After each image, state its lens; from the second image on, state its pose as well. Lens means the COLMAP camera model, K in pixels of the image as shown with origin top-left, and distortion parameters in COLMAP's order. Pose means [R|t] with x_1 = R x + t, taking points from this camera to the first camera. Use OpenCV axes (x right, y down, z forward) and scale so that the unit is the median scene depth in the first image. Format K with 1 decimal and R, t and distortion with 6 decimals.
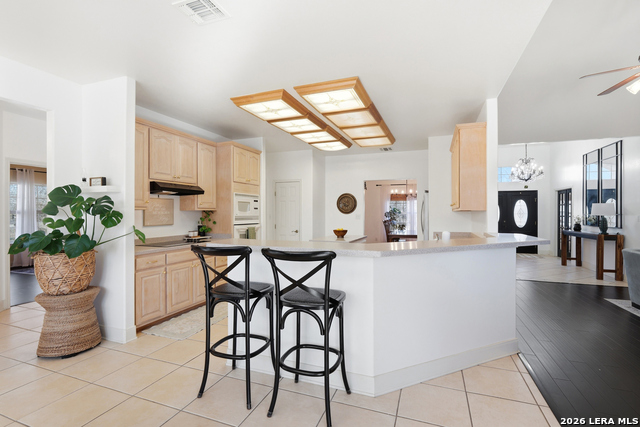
lens RADIAL K [[295.6, 0, 317.0], [0, 295.6, 212.4], [0, 0, 1]] dist [-0.012547, 0.001151]
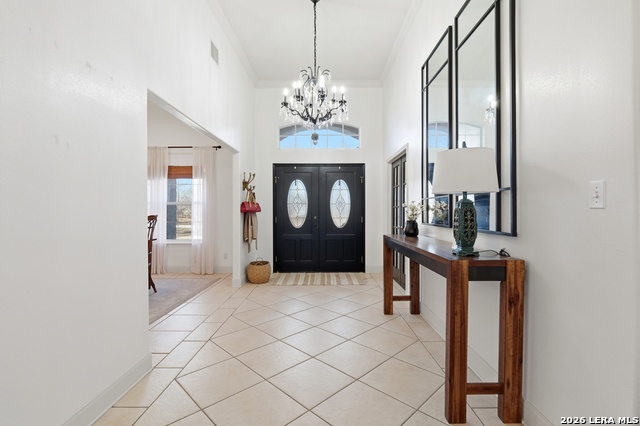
lens RADIAL K [[295.6, 0, 319.5], [0, 295.6, 212.7], [0, 0, 1]] dist [-0.012547, 0.001151]
pose [[0.936169, -0.004813, 0.351518, 0.801582], [0.002000, 0.999963, 0.008366, 0.030384], [-0.351545, -0.007129, 0.936144, 0.840895]]
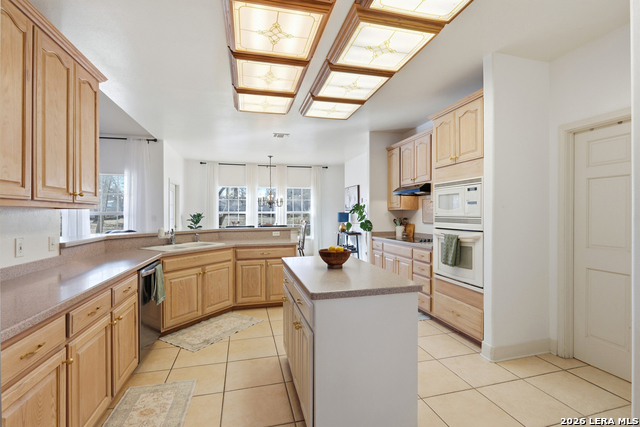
lens RADIAL K [[295.6, 0, 325.6], [0, 295.6, 211.6], [0, 0, 1]] dist [-0.012547, 0.001151]
pose [[-0.800691, 0.004117, -0.599063, 0.322467], [0.009239, 0.999942, -0.005477, 0.003053], [0.599006, -0.009921, -0.800683, 1.231592]]
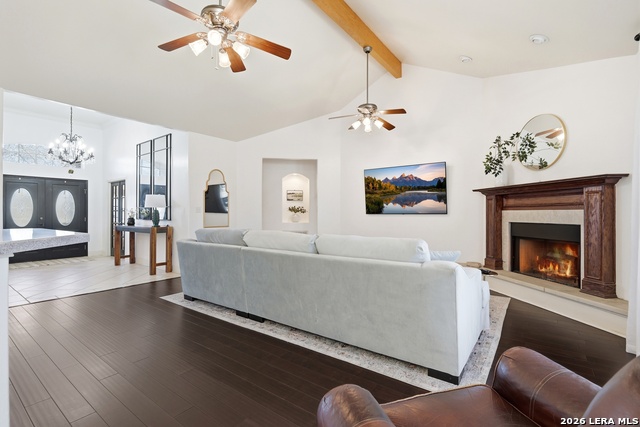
lens RADIAL K [[295.6, 0, 330.0], [0, 295.6, 214.7], [0, 0, 1]] dist [-0.012547, 0.001151]
pose [[0.245457, -0.002494, 0.969404, 0.195423], [-0.004379, 0.999984, 0.003682, 0.030507], [-0.969398, -0.005149, 0.245442, 0.221748]]
